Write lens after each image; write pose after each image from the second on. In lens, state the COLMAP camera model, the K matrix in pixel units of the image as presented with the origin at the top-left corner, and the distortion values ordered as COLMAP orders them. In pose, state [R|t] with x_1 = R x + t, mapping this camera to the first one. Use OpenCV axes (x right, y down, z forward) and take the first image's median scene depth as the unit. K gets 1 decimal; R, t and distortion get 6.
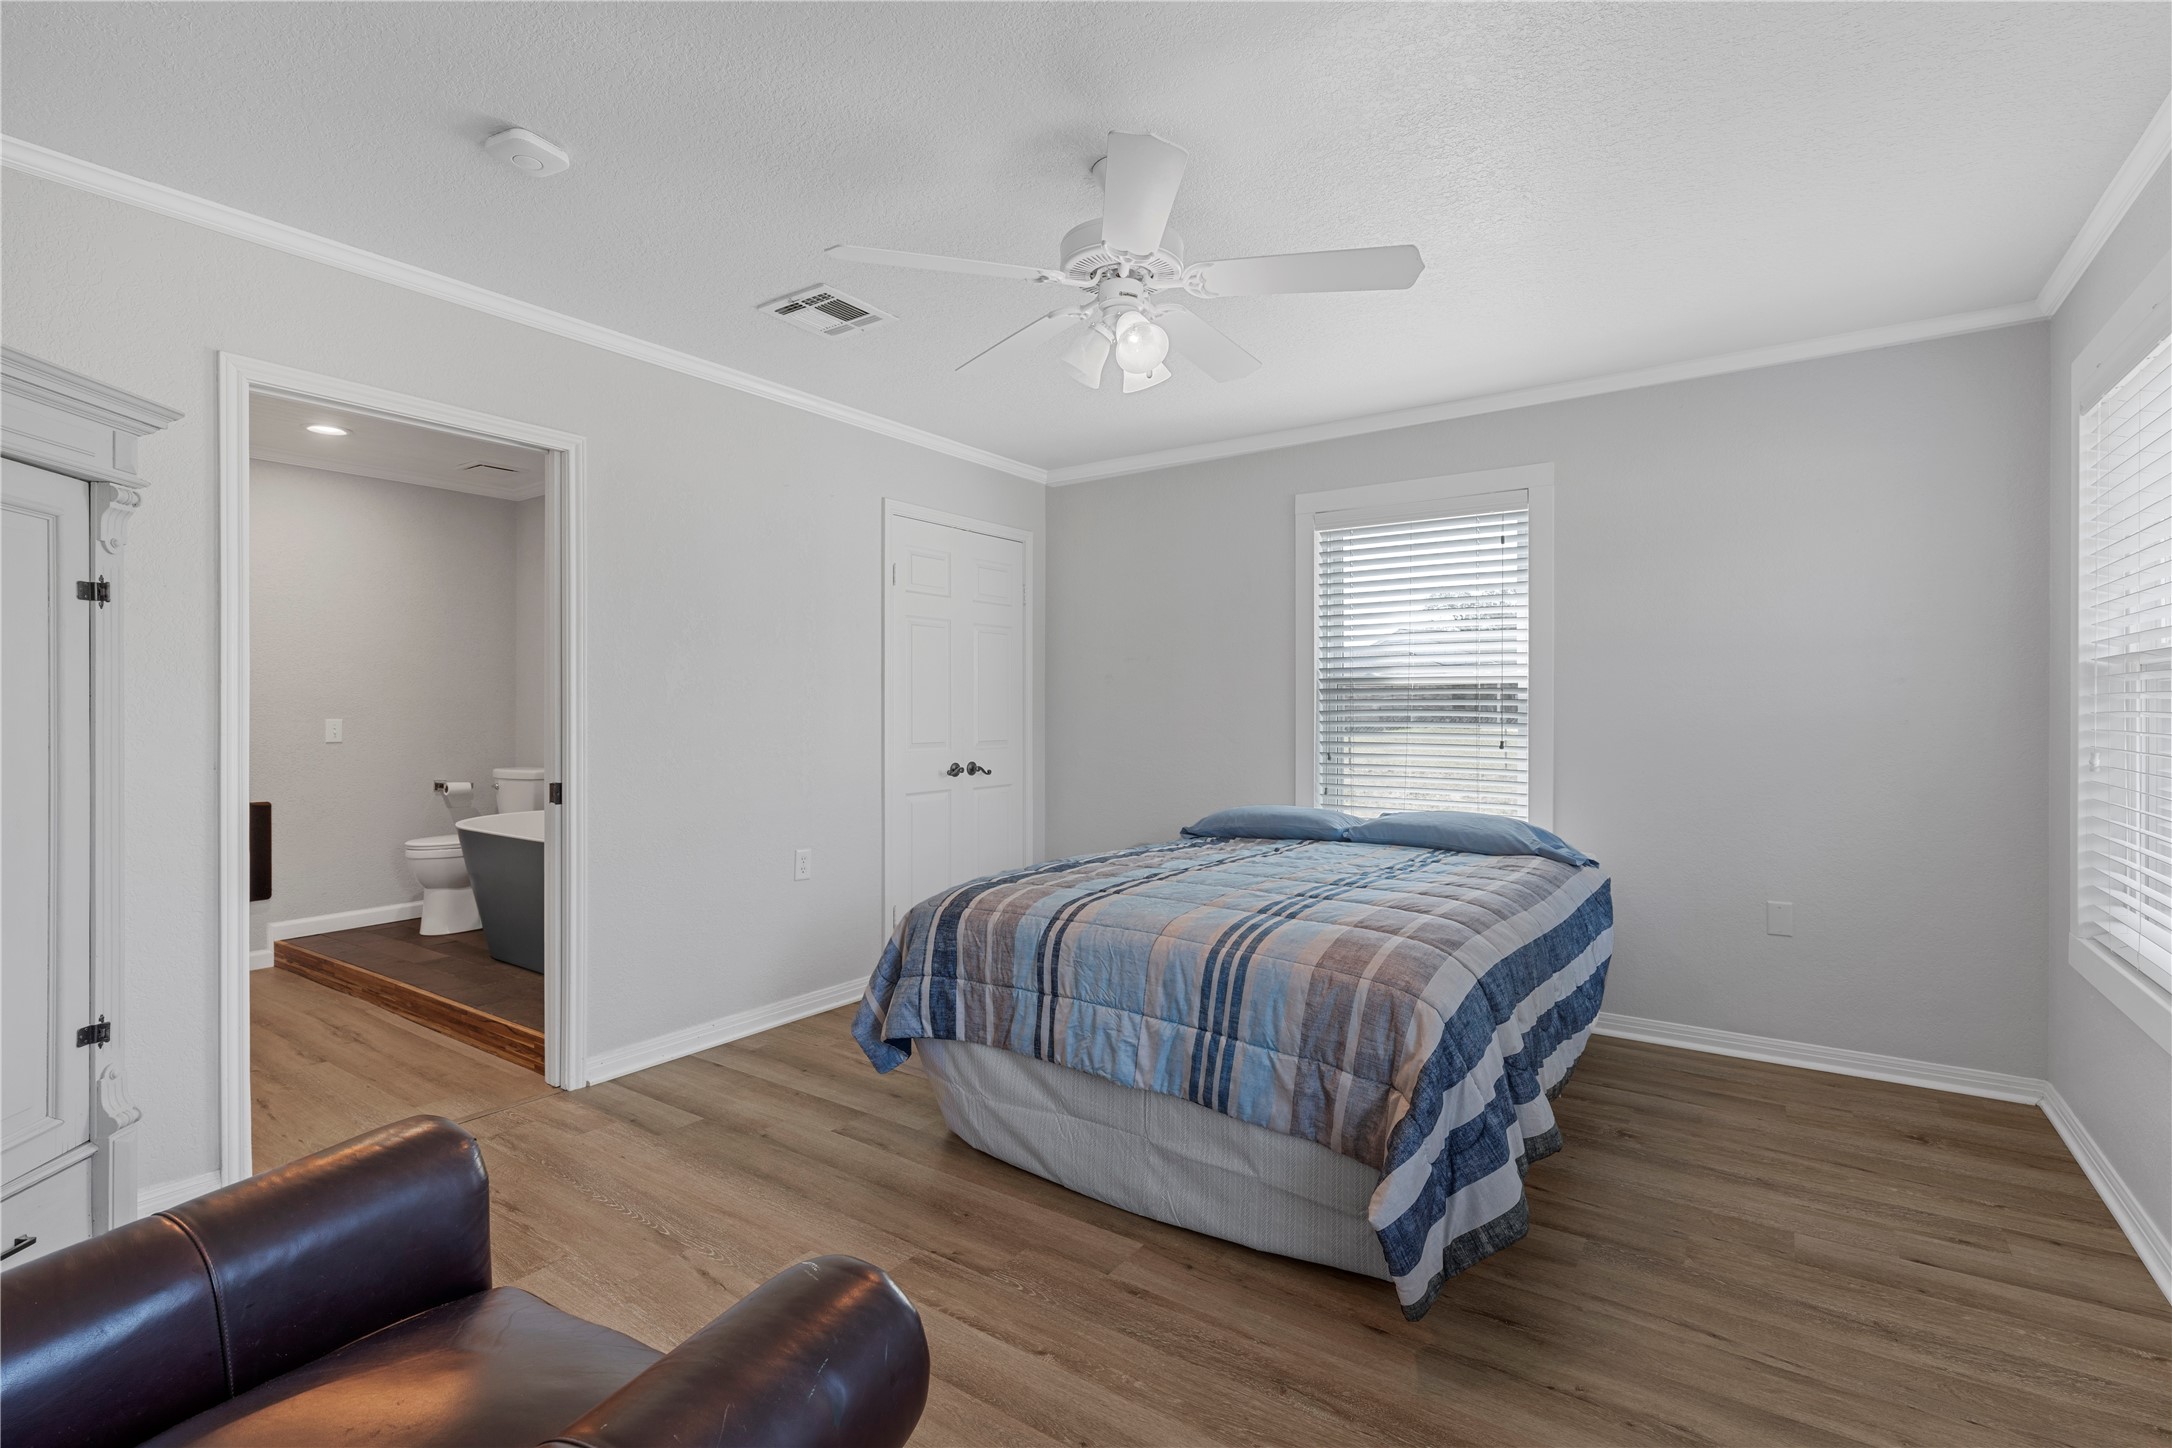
lens RADIAL K [[1045.6, 0, 1068.4], [0, 1045.6, 704.6], [0, 0, 1]] dist [0.000781, -0.000811]
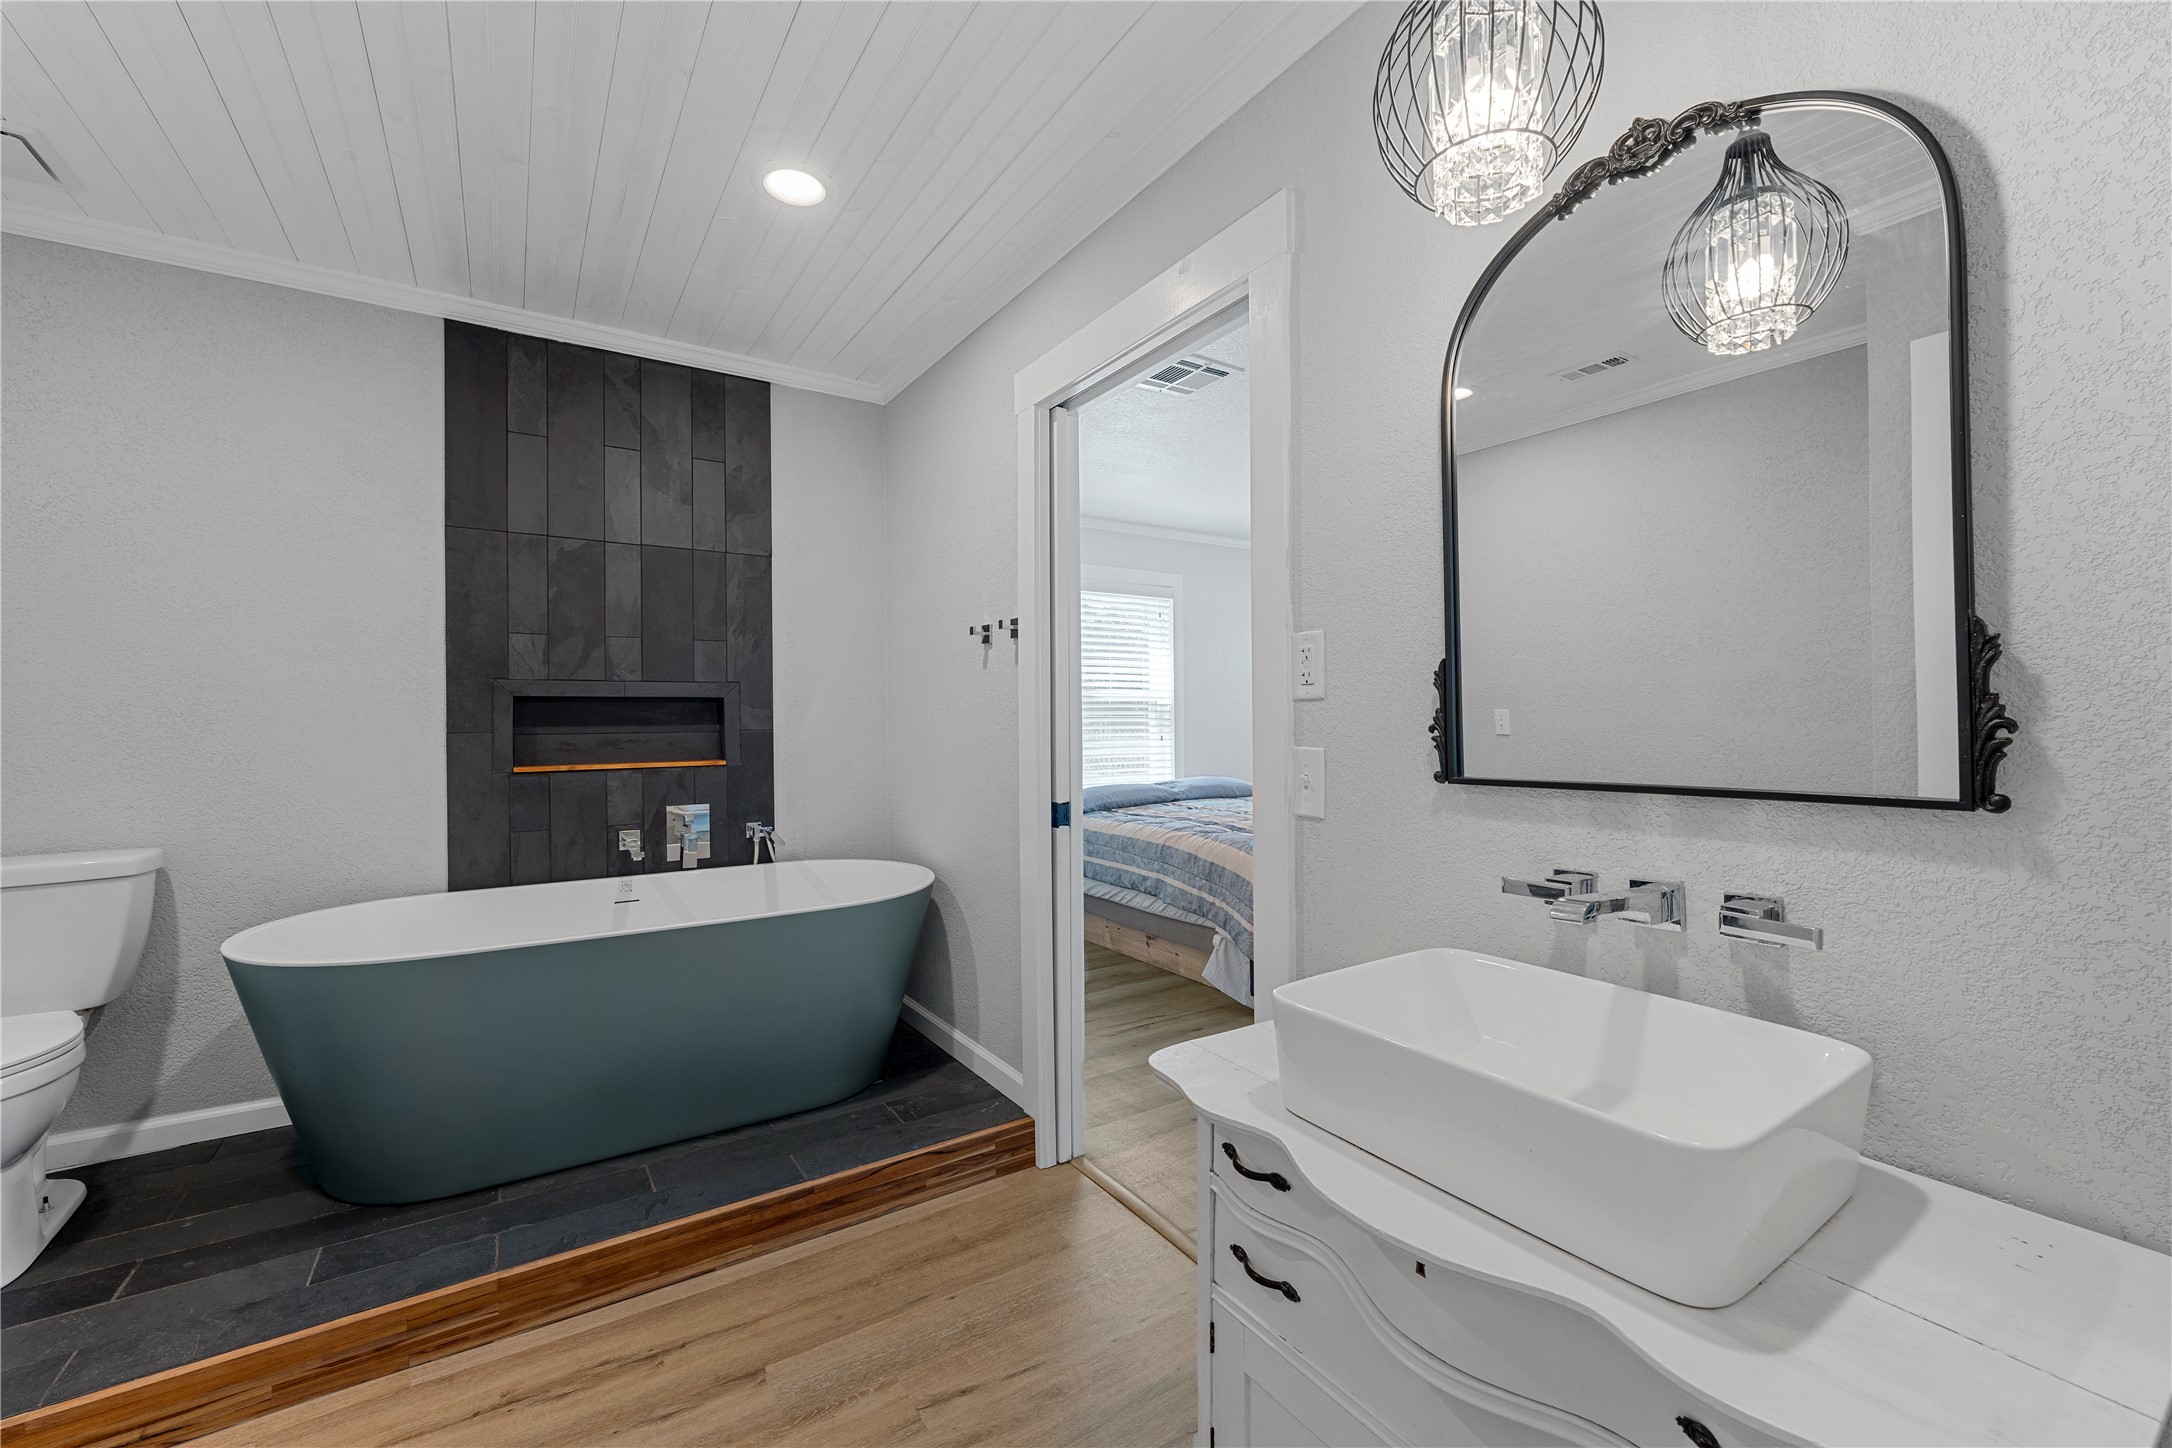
lens RADIAL K [[929.8, 0, 1138.0], [0, 929.8, 711.0], [0, 0, 1]] dist [0.006531, -0.002778]
pose [[0.350634, -0.005433, 0.936497, -1.041513], [0.008361, 0.999961, 0.002671, -0.001538], [-0.936475, 0.006894, 0.350666, 0.607370]]
